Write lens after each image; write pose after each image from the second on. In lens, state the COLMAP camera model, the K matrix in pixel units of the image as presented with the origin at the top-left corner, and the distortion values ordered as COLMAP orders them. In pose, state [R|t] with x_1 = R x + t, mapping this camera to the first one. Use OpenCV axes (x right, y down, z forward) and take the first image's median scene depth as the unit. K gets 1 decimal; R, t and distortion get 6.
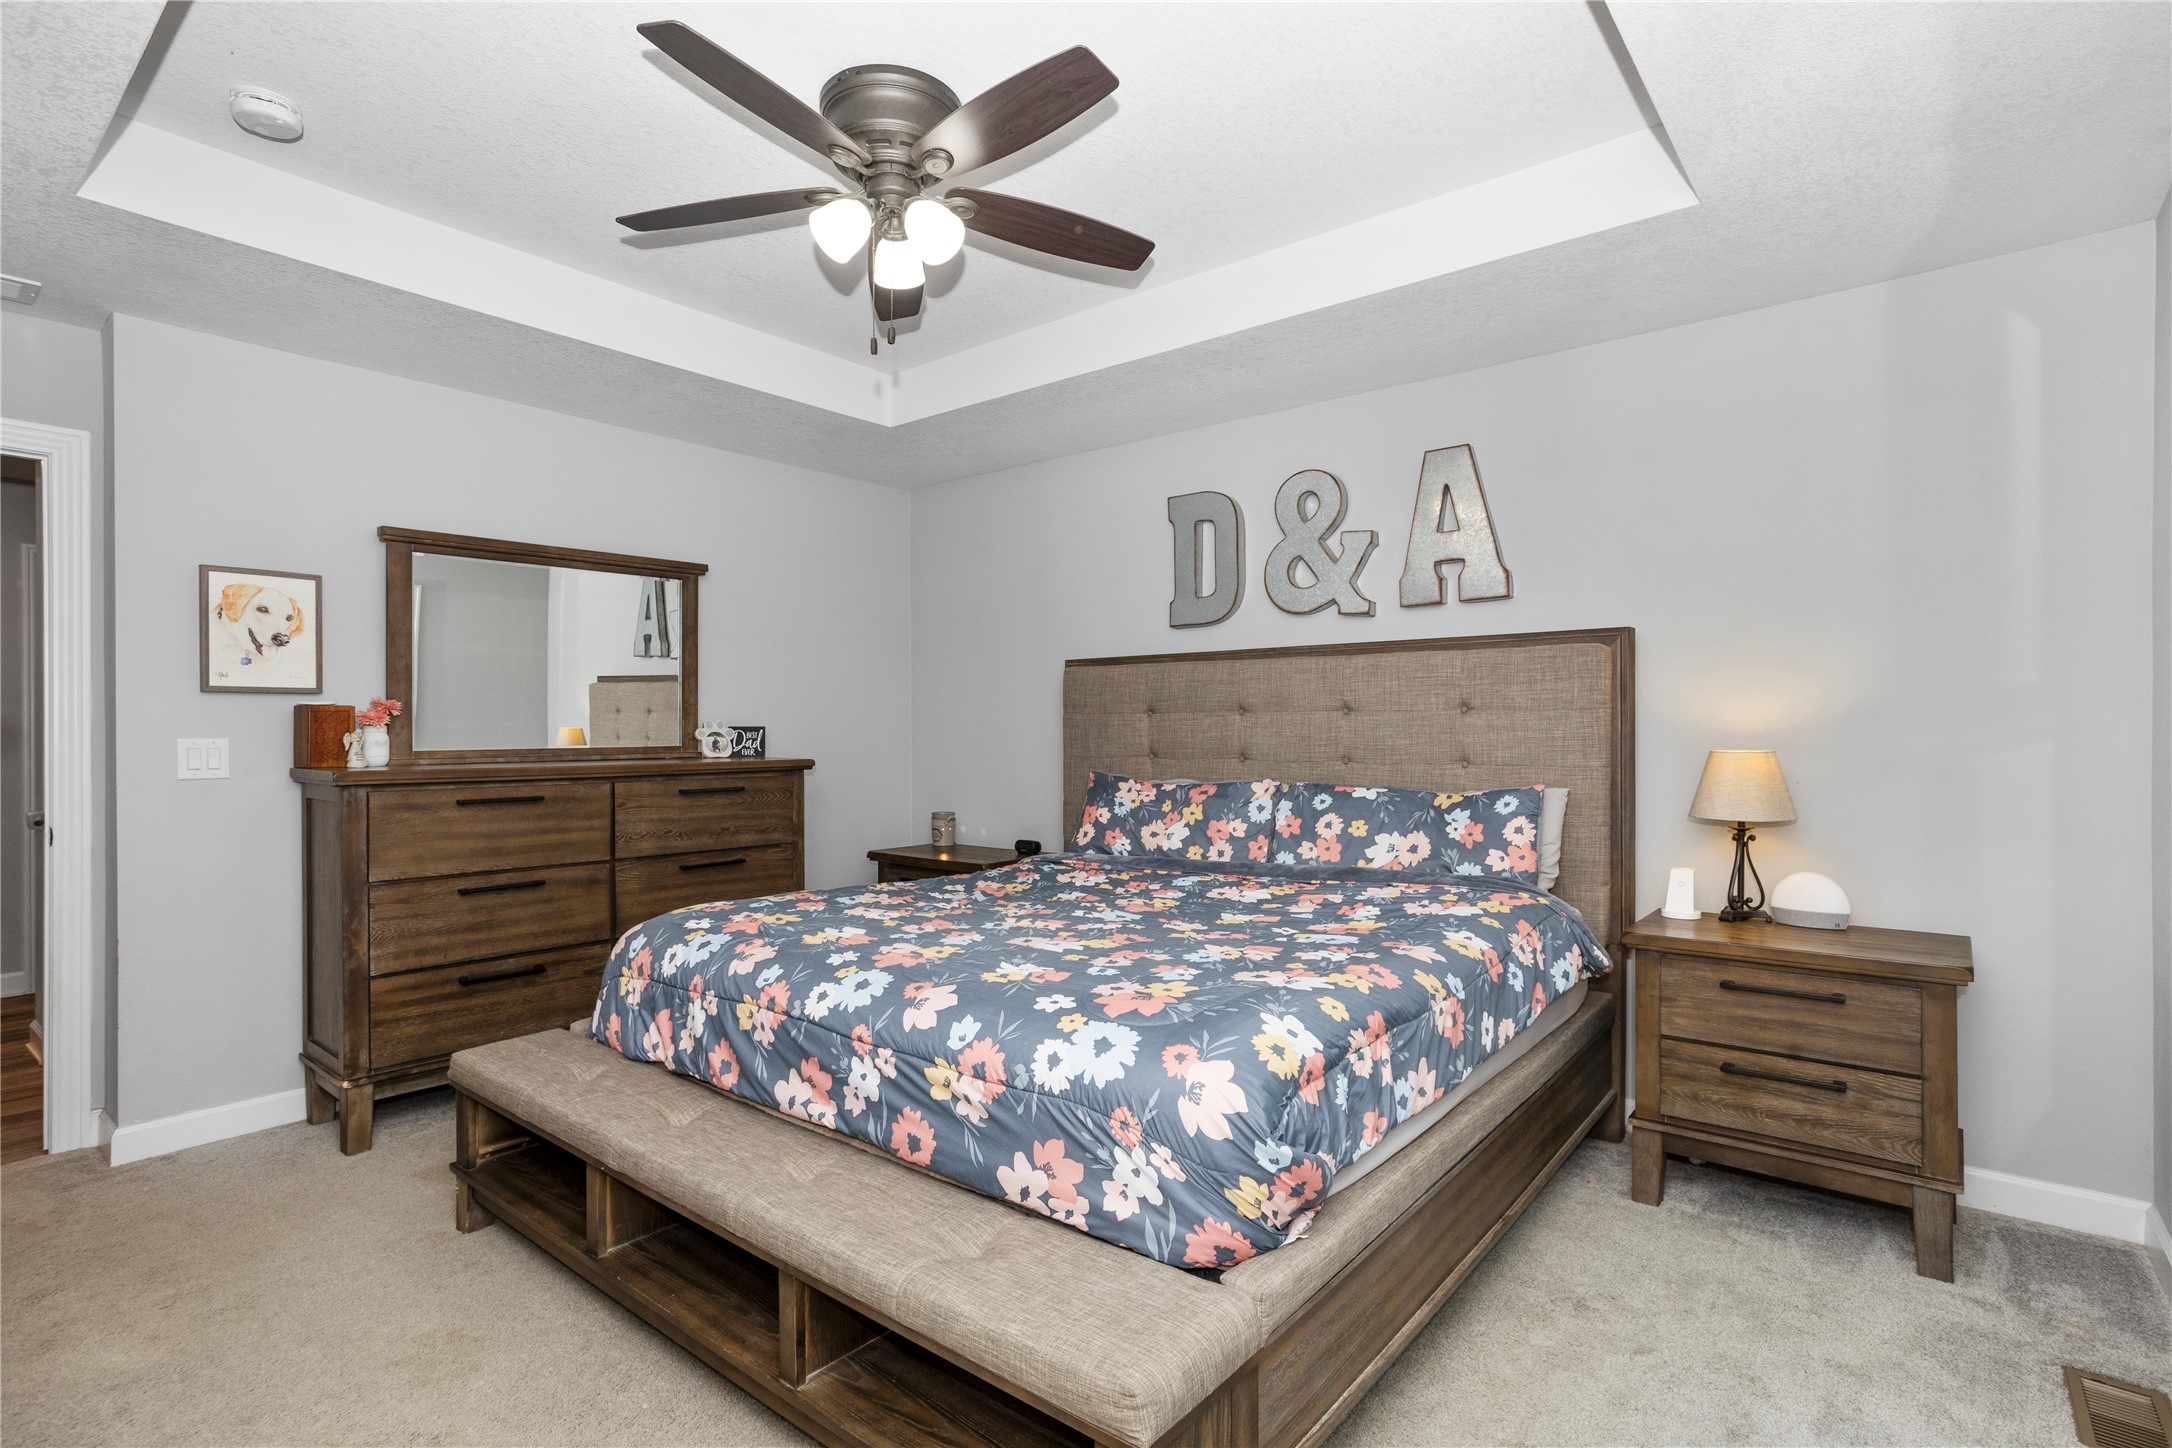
lens RADIAL K [[1070.2, 0, 1091.6], [0, 1070.2, 725.1], [0, 0, 1]] dist [-0.027112, 0.001537]
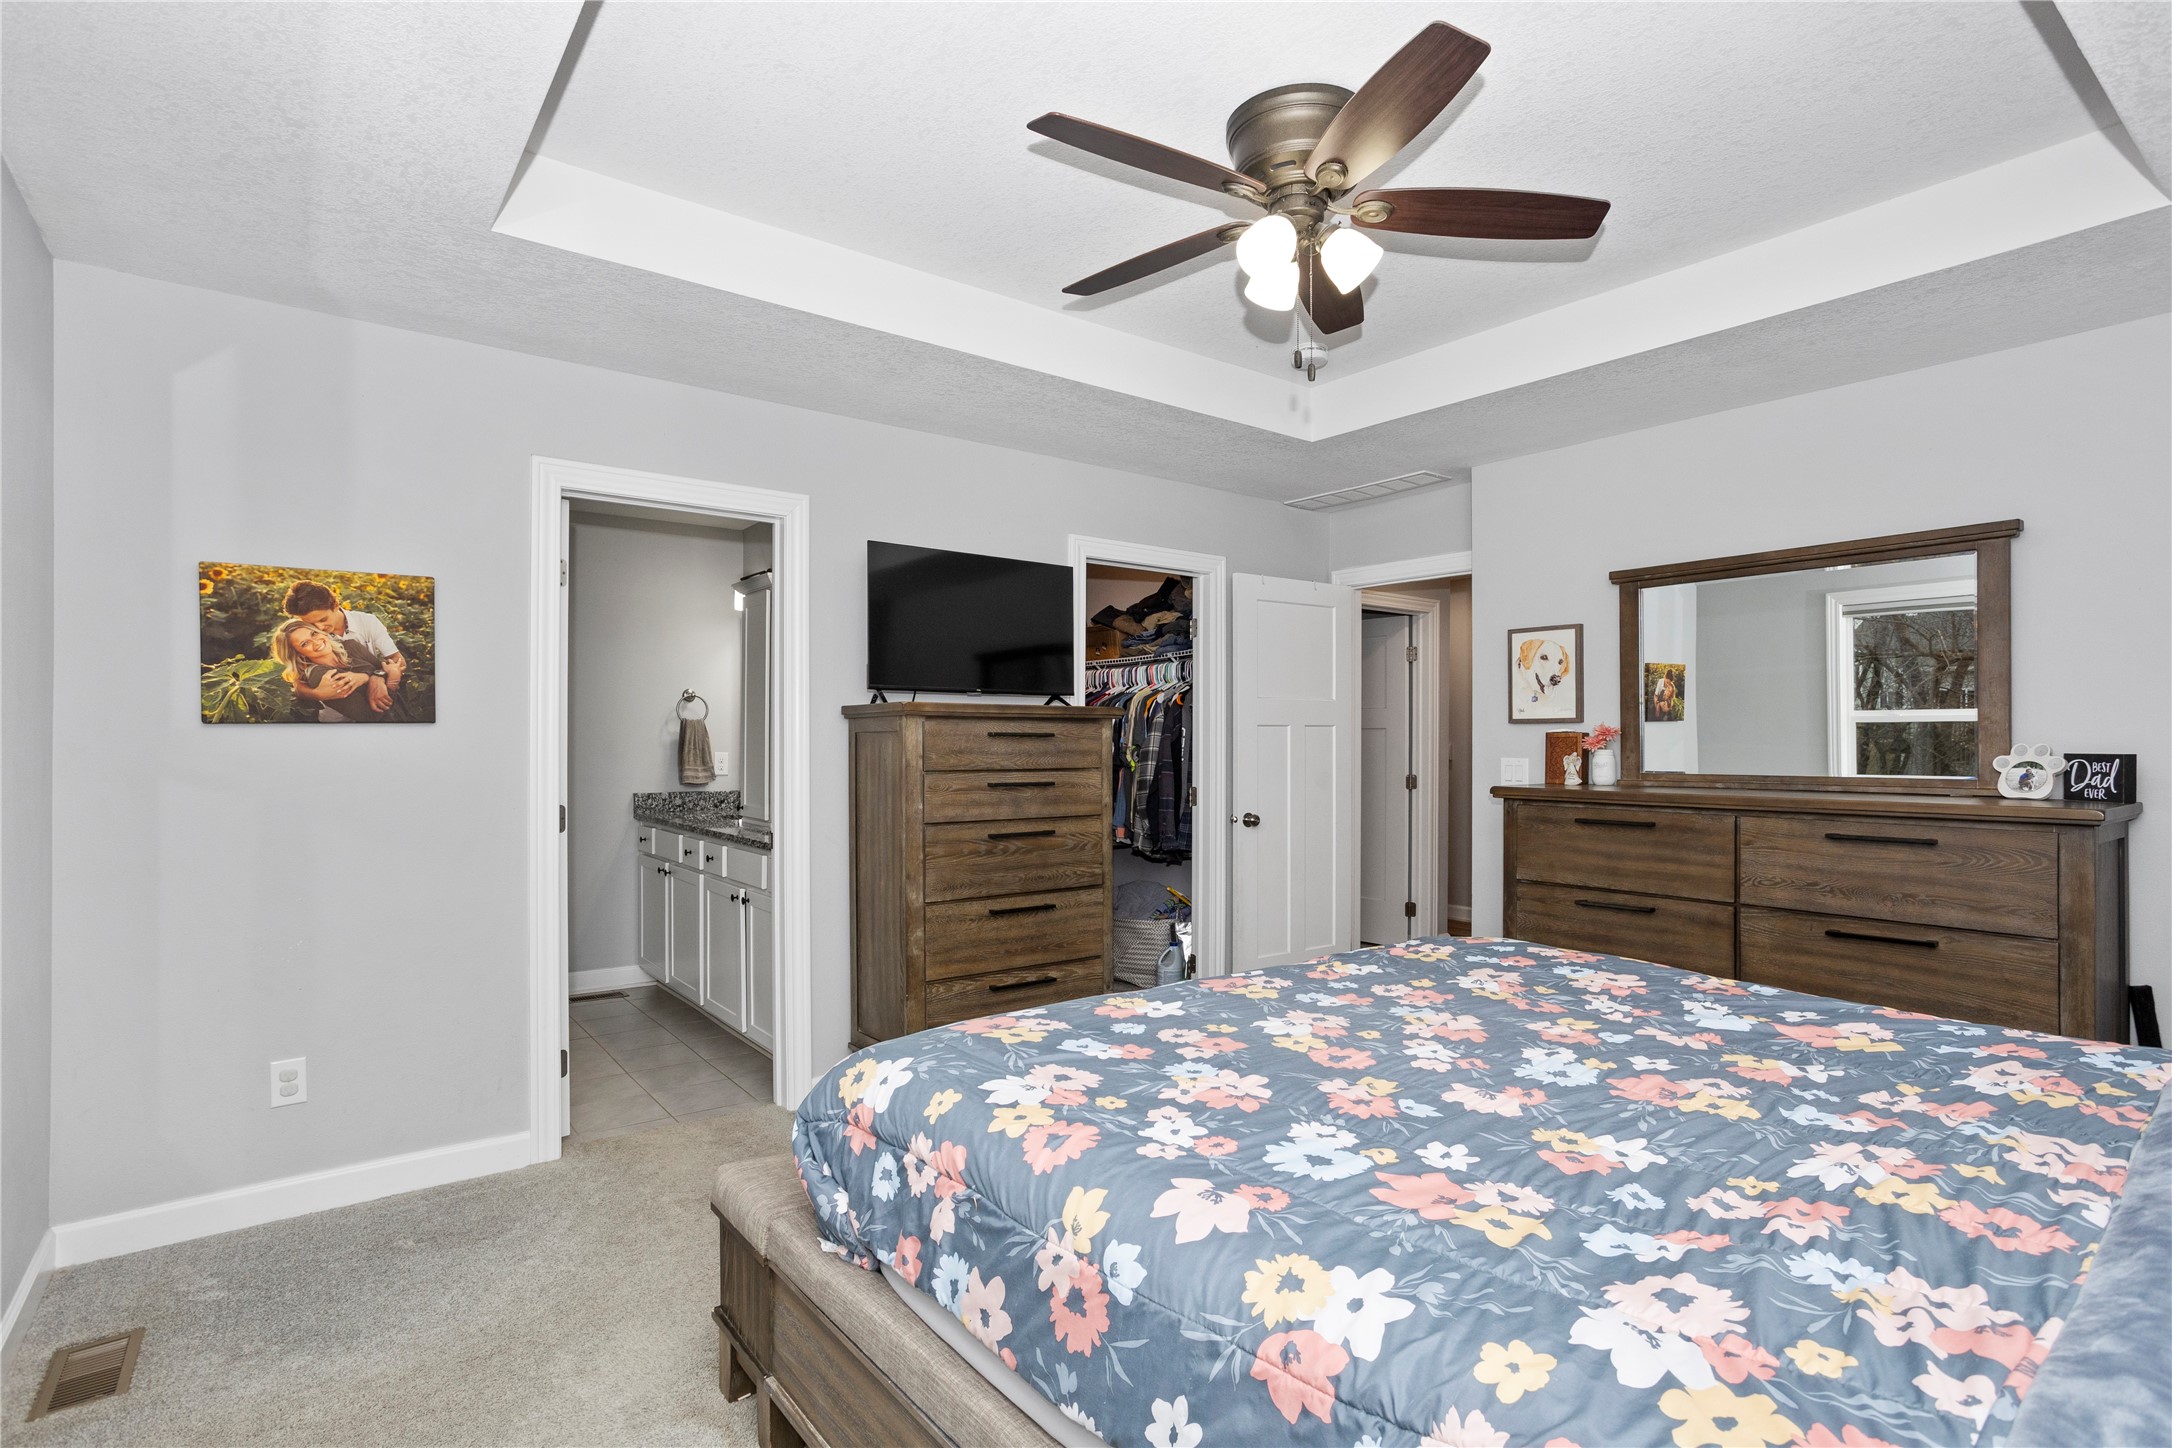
lens RADIAL K [[1070.2, 0, 1089.9], [0, 1070.2, 731.0], [0, 0, 1]] dist [-0.027112, 0.001537]
pose [[-0.229662, -0.006517, -0.973249, 0.548076], [0.002582, 0.999970, -0.007305, -0.012113], [0.973267, -0.004190, -0.229639, 0.702572]]
